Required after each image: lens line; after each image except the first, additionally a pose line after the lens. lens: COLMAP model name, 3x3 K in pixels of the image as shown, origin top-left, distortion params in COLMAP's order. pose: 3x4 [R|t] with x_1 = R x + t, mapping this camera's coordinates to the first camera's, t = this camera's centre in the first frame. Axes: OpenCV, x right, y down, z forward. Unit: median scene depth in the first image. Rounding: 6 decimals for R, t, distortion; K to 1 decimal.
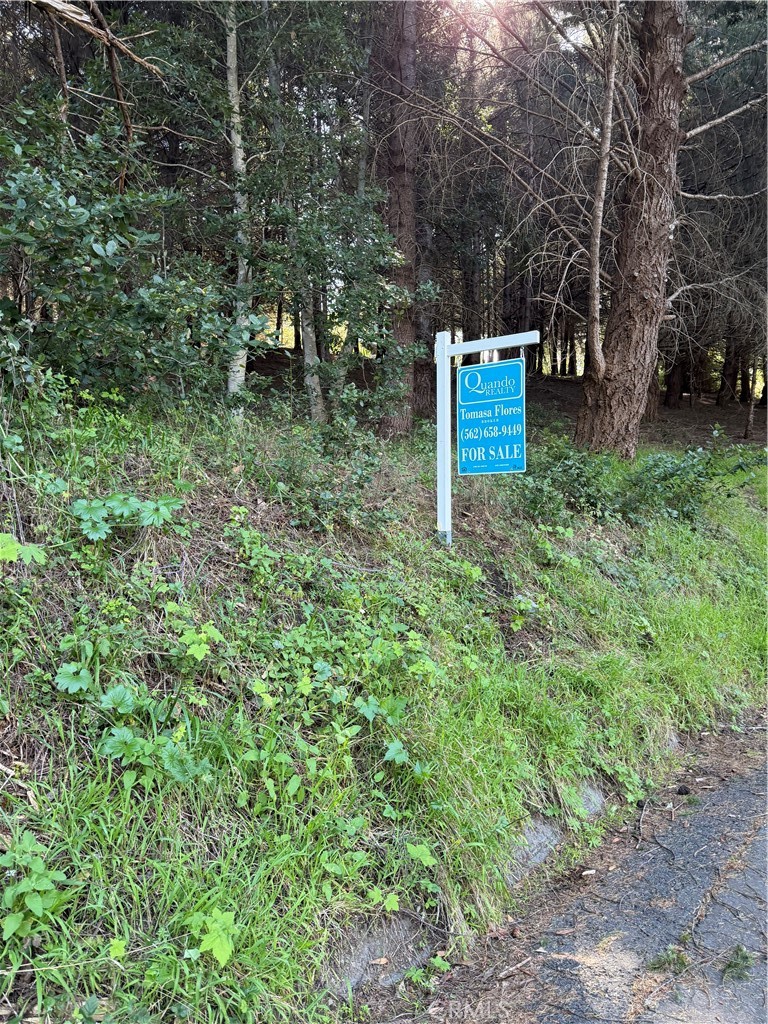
lens RADIAL K [[716.0, 0, 382.2], [0, 716.0, 513.9], [0, 0, 1]] dist [0.006501, -0.006856]
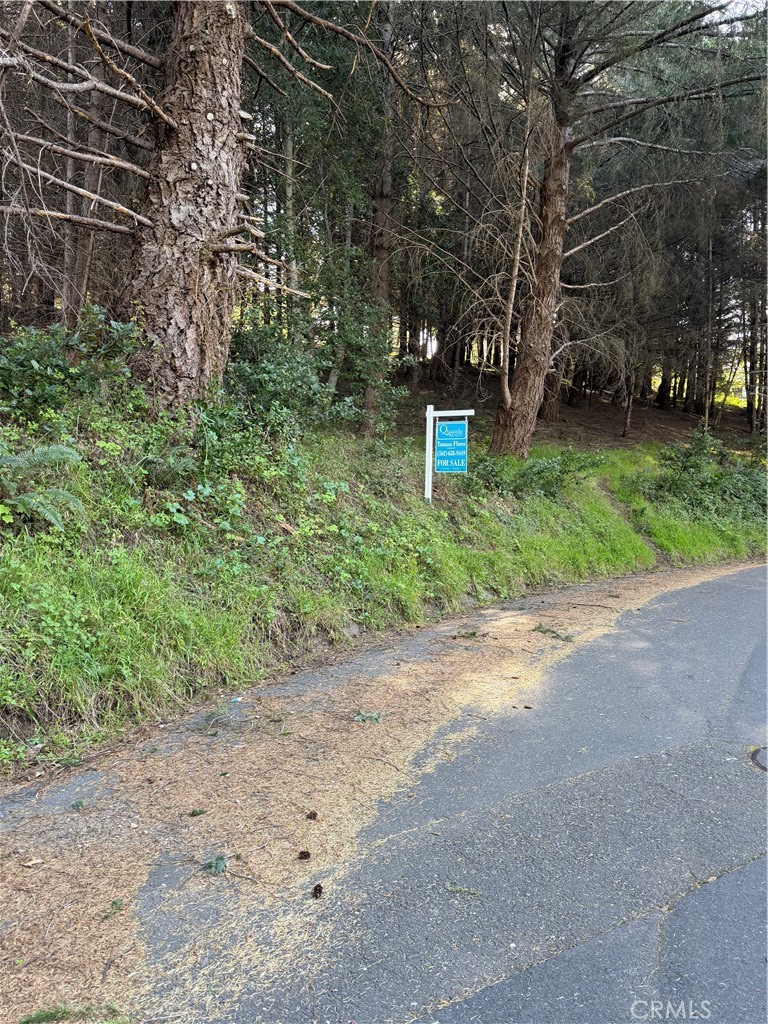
lens RADIAL K [[716.0, 0, 385.2], [0, 716.0, 510.8], [0, 0, 1]] dist [0.006501, -0.006856]
pose [[0.993533, 0.025985, 0.110527, -0.226236], [-0.029822, 0.999004, 0.033199, -0.003977], [-0.109554, -0.036281, 0.993318, -0.915345]]
